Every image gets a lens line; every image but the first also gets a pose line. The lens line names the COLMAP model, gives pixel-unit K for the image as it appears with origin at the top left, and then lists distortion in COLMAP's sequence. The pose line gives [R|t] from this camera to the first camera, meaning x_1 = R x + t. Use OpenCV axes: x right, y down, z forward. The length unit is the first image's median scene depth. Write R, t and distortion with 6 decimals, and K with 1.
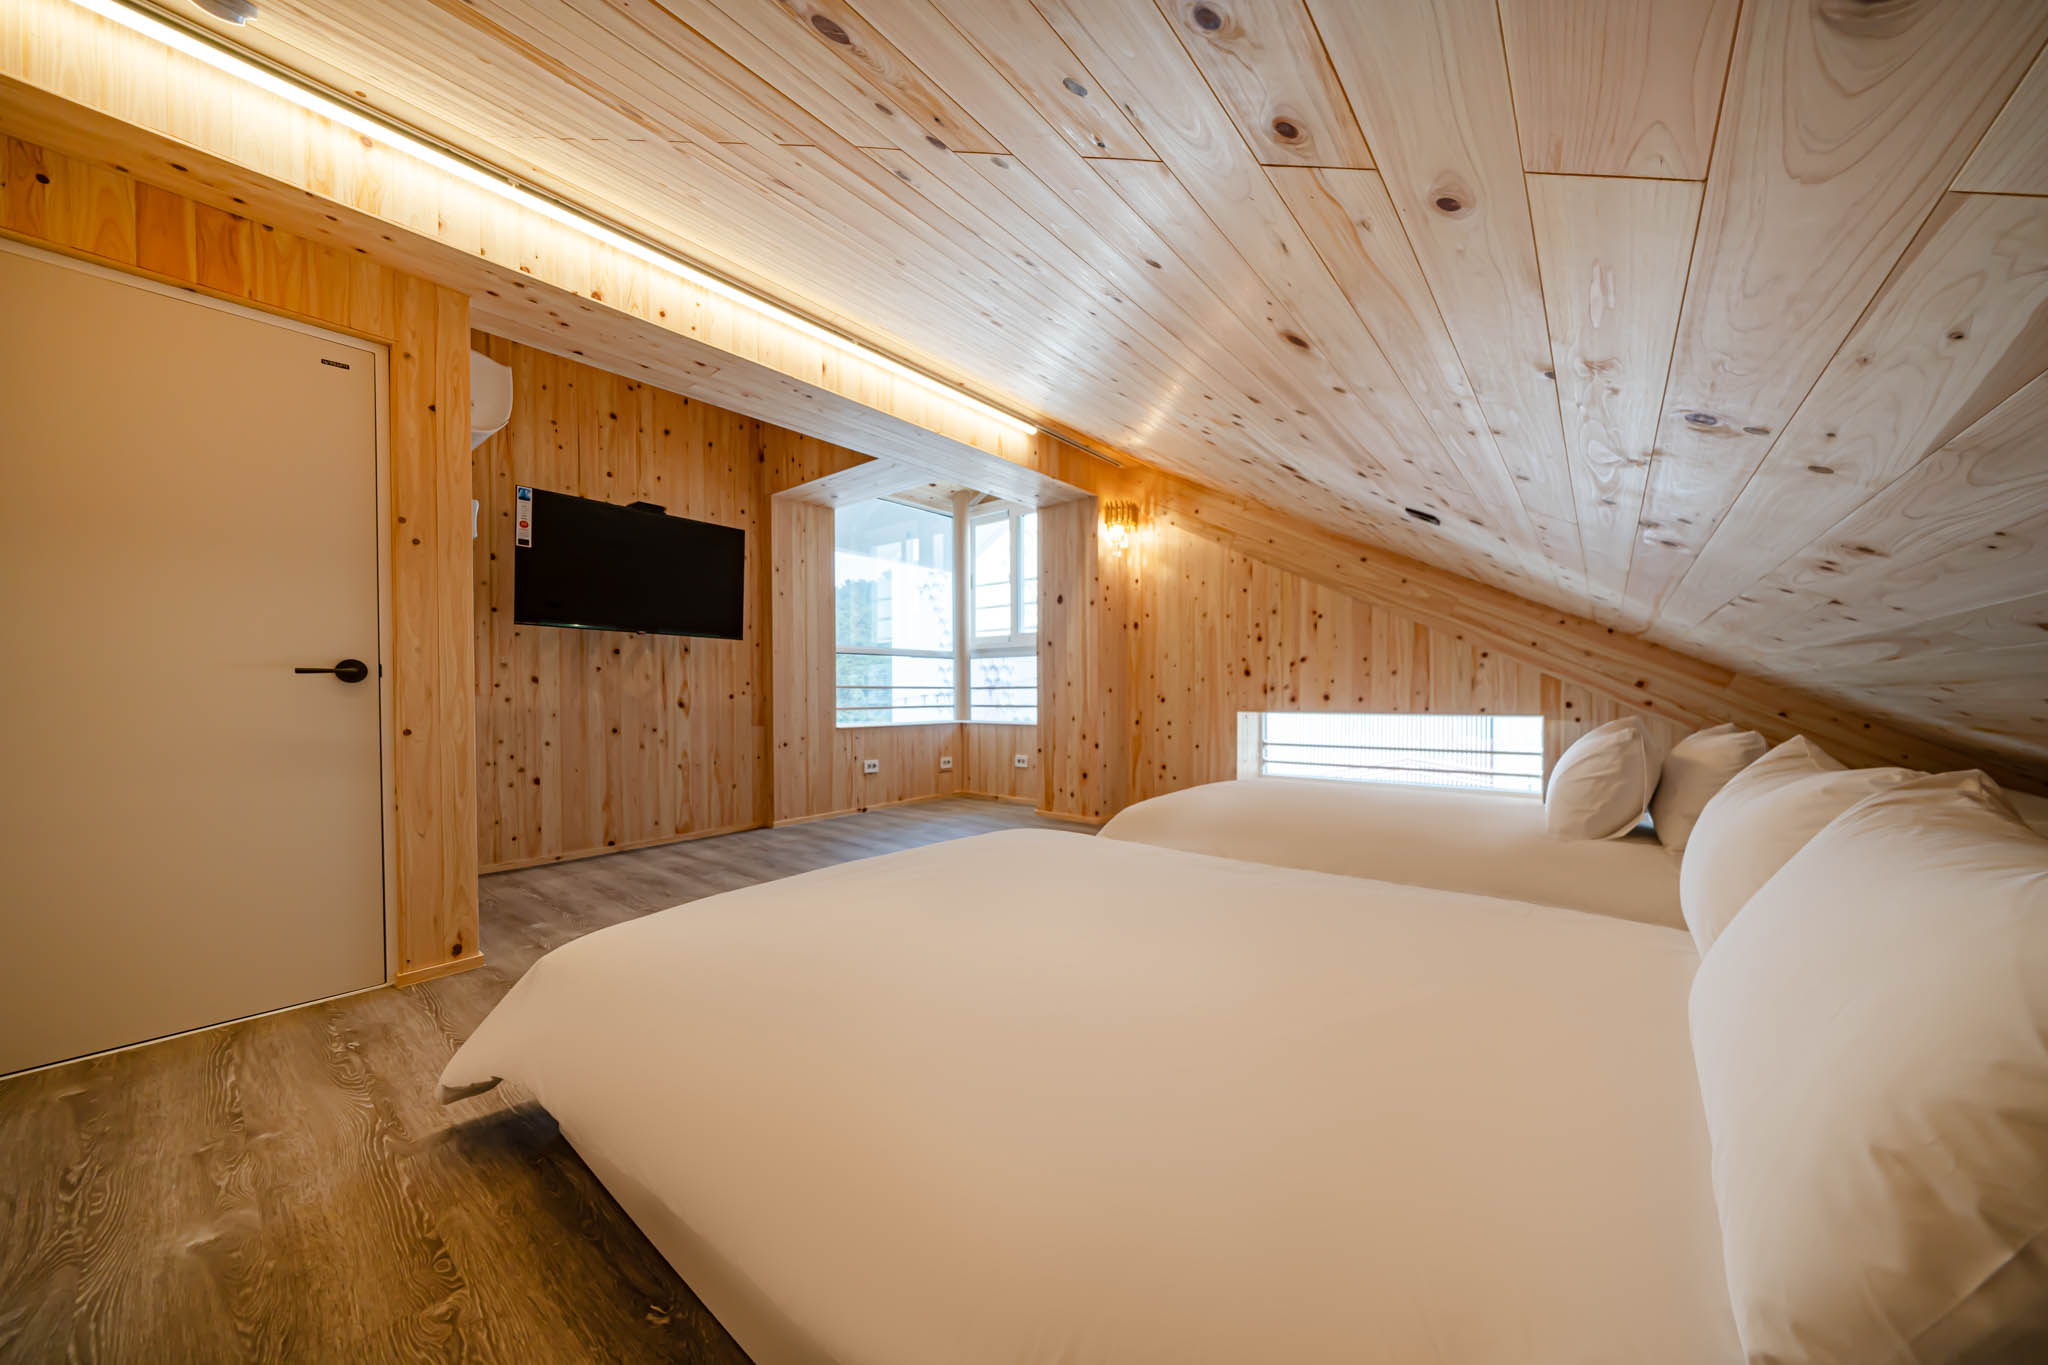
lens RADIAL K [[712.6, 0, 1048.4], [0, 712.6, 708.0], [0, 0, 1]] dist [-0.004141, 0.000035]
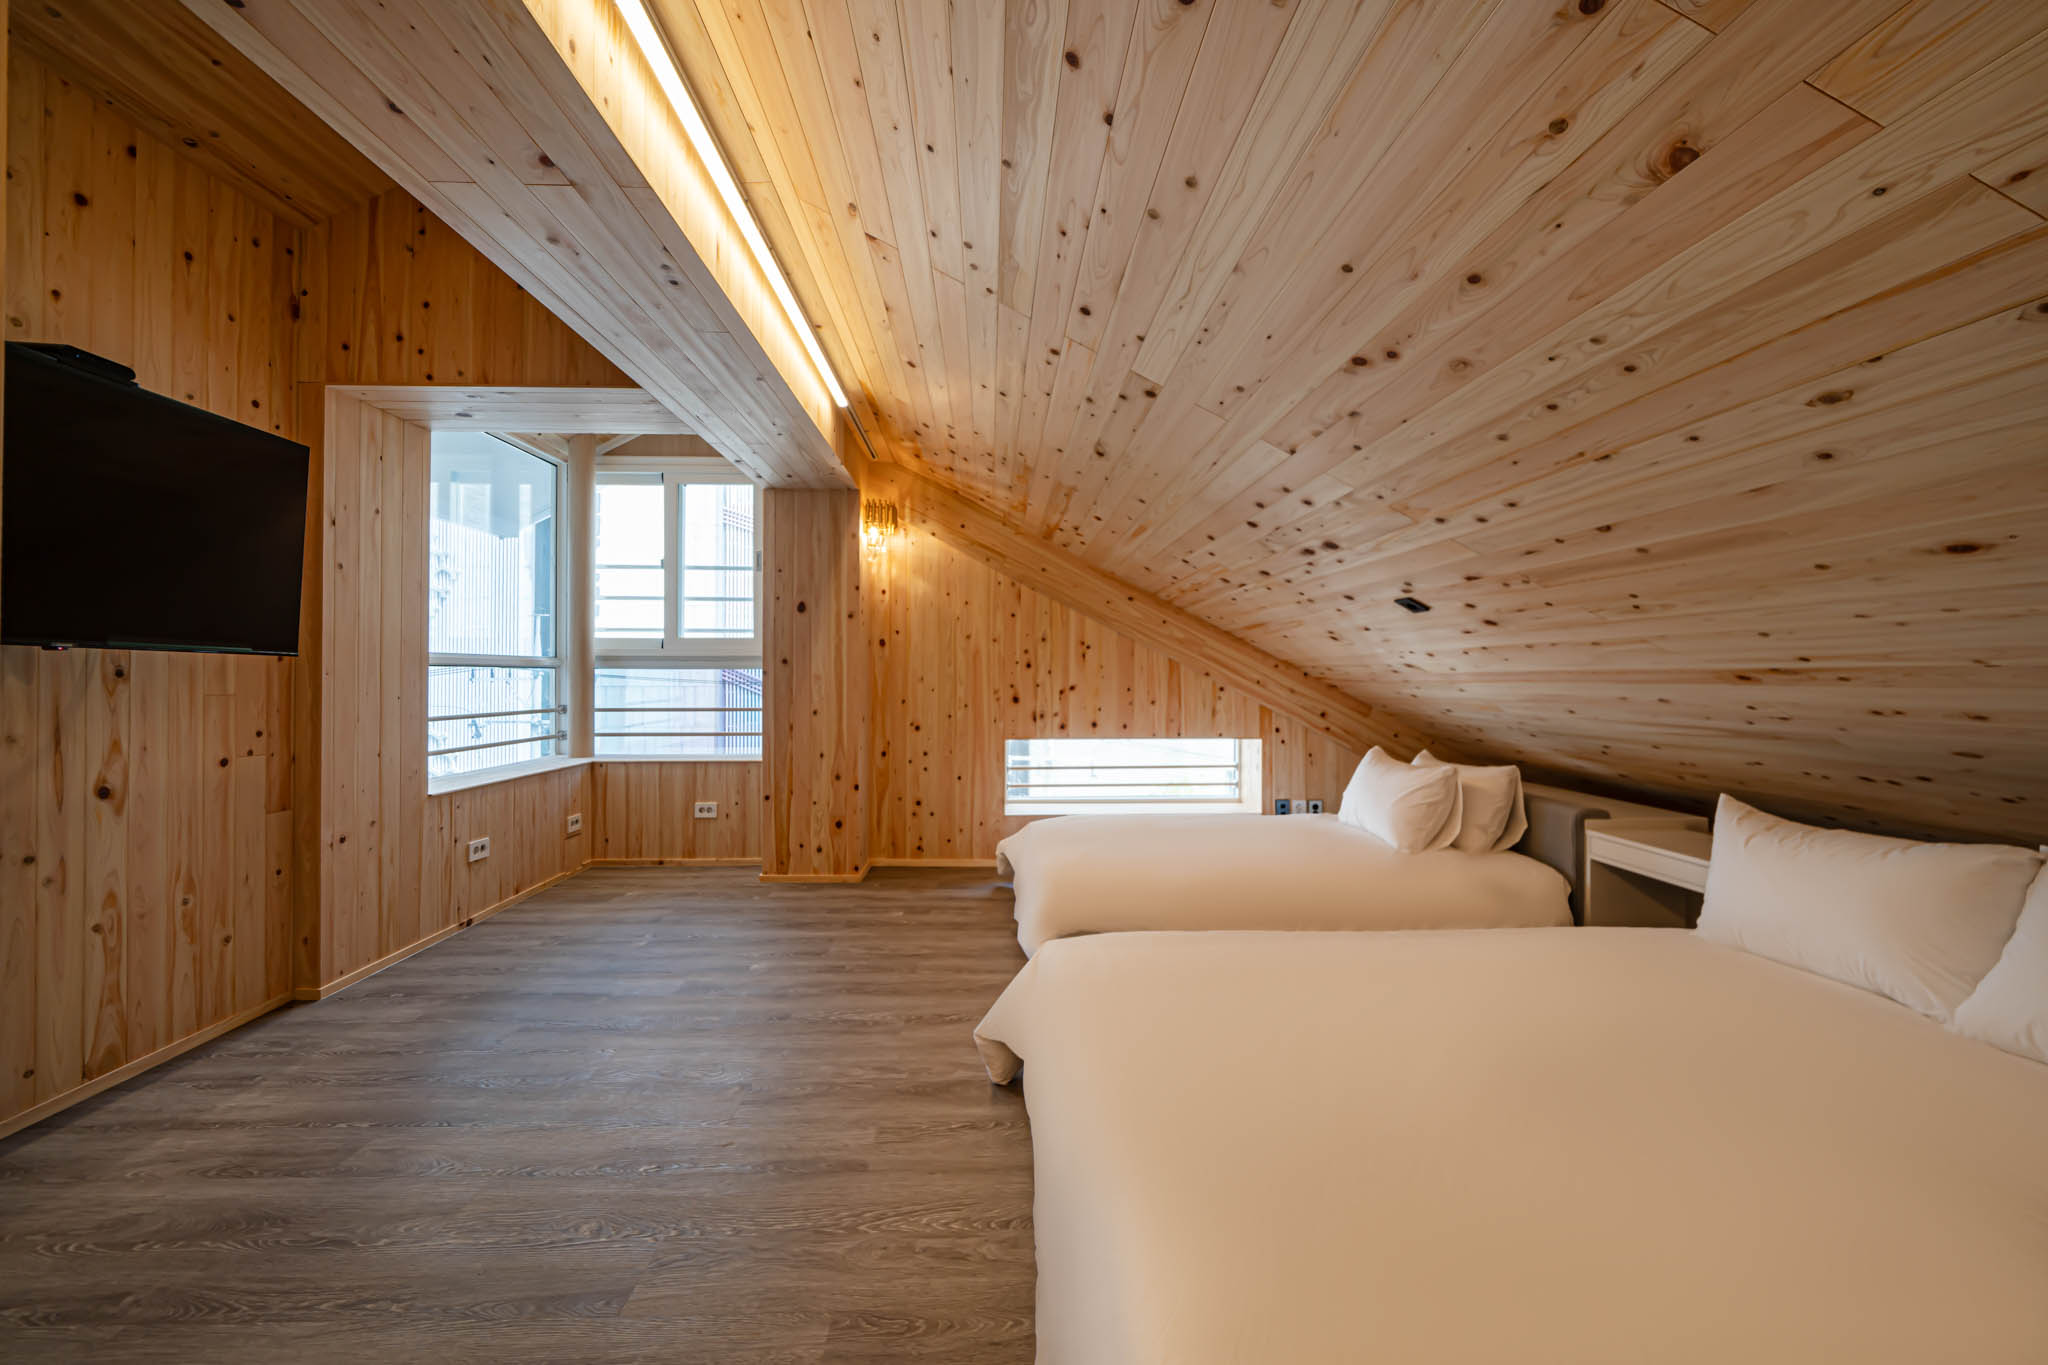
lens RADIAL K [[712.6, 0, 1028.8], [0, 712.6, 672.1], [0, 0, 1]] dist [-0.004141, 0.000035]
pose [[0.757483, 0.009353, 0.652788, -0.345316], [0.009057, 0.999651, -0.024833, -0.062919], [-0.652792, 0.024723, 0.757134, 0.249076]]
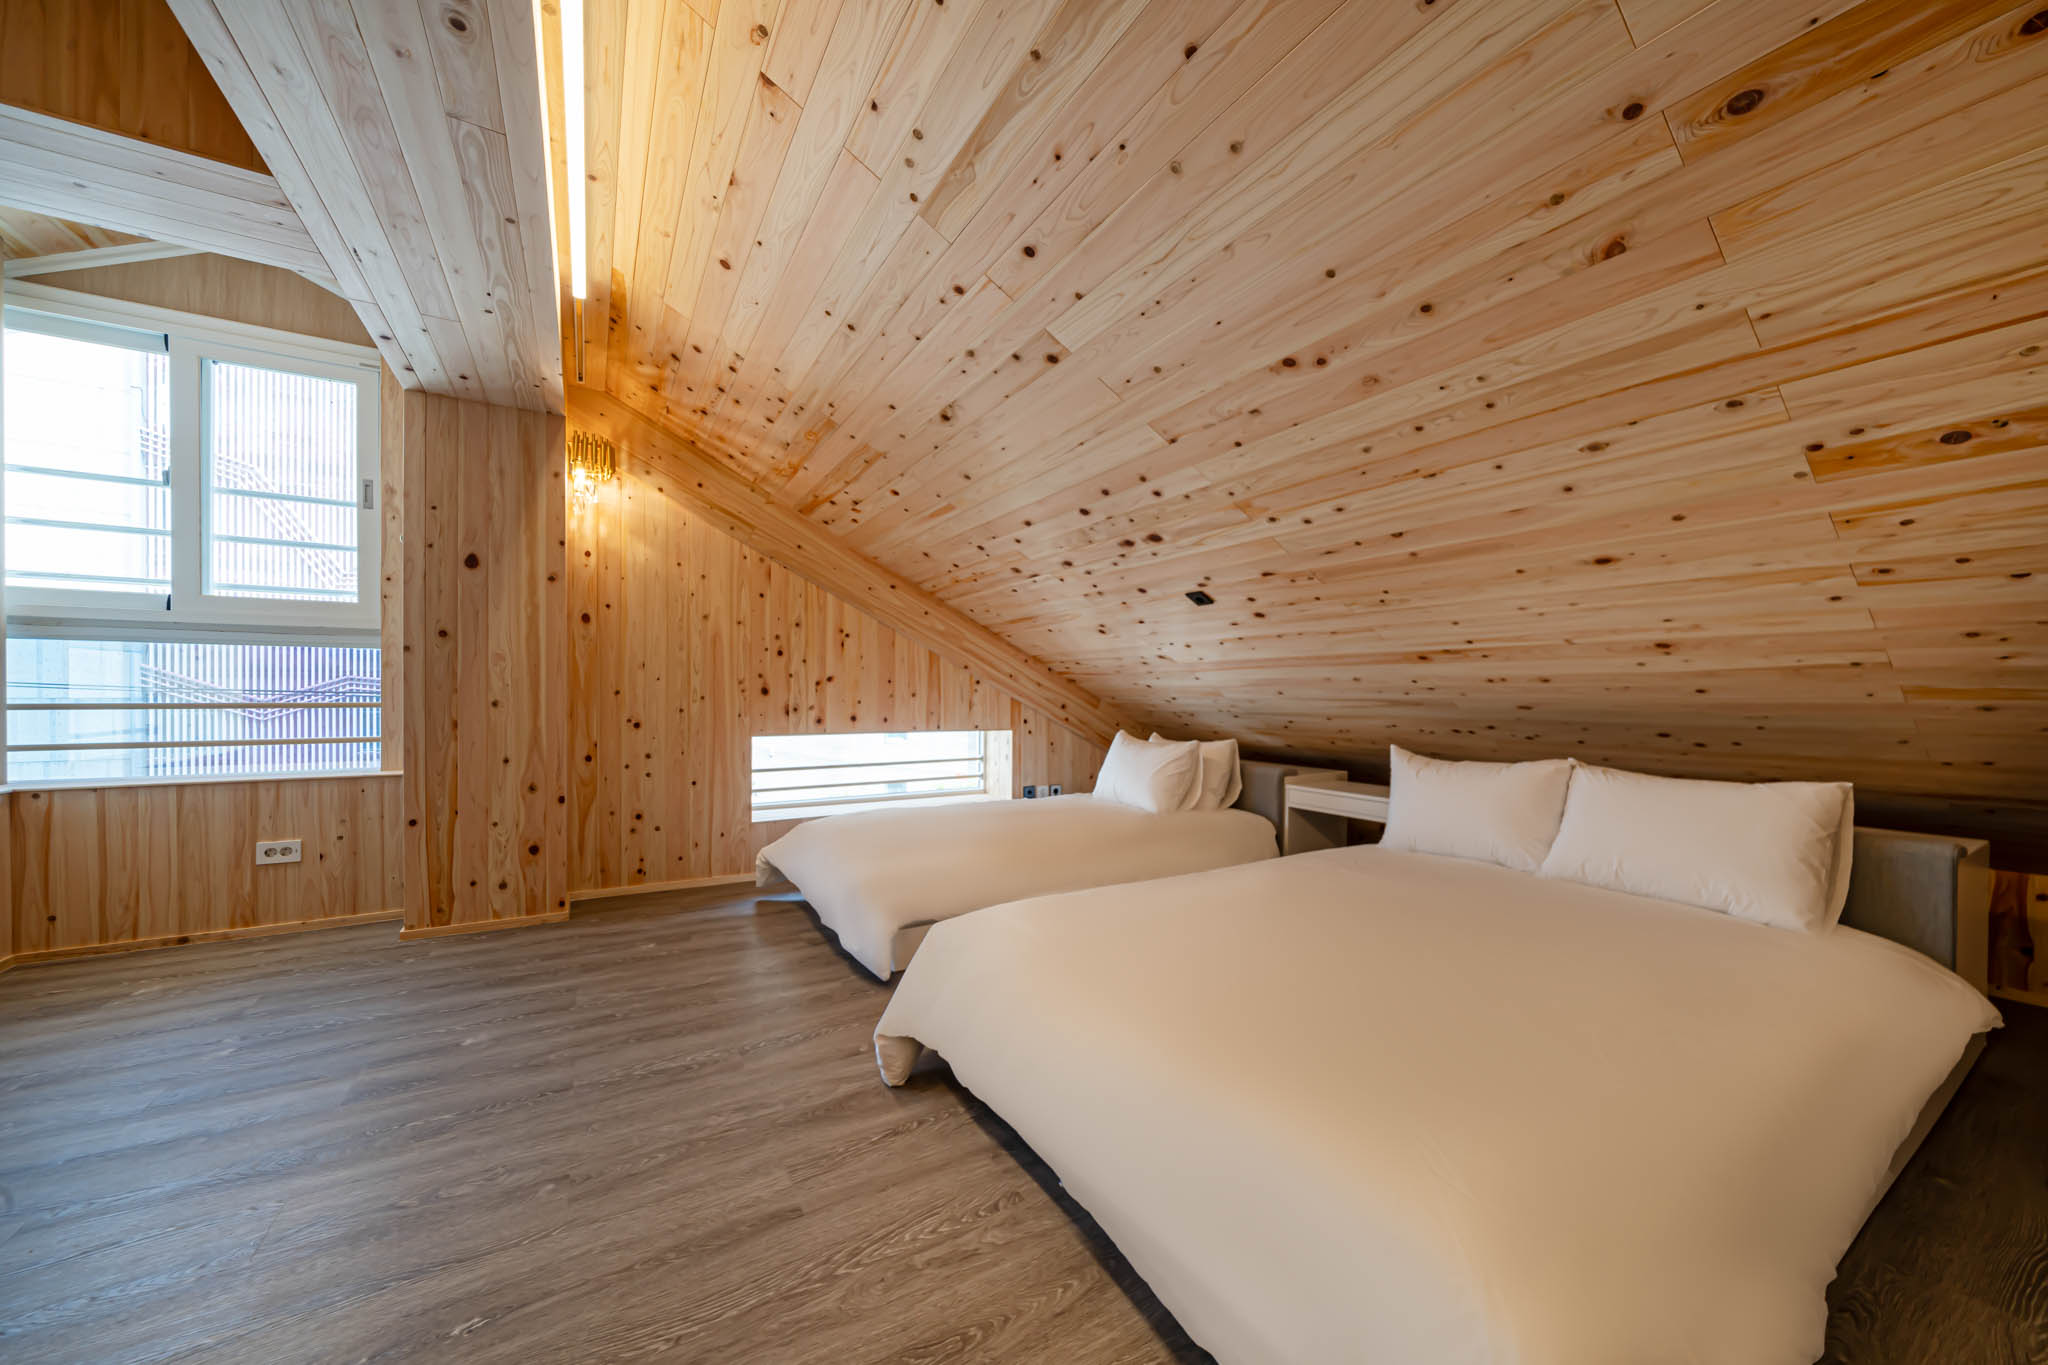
lens RADIAL K [[712.6, 0, 1053.3], [0, 712.6, 698.7], [0, 0, 1]] dist [-0.004141, 0.000035]
pose [[0.336334, -0.002259, 0.941740, -0.416553], [0.011978, 0.999926, -0.001879, -0.034634], [-0.941666, 0.011912, 0.336337, 0.381738]]
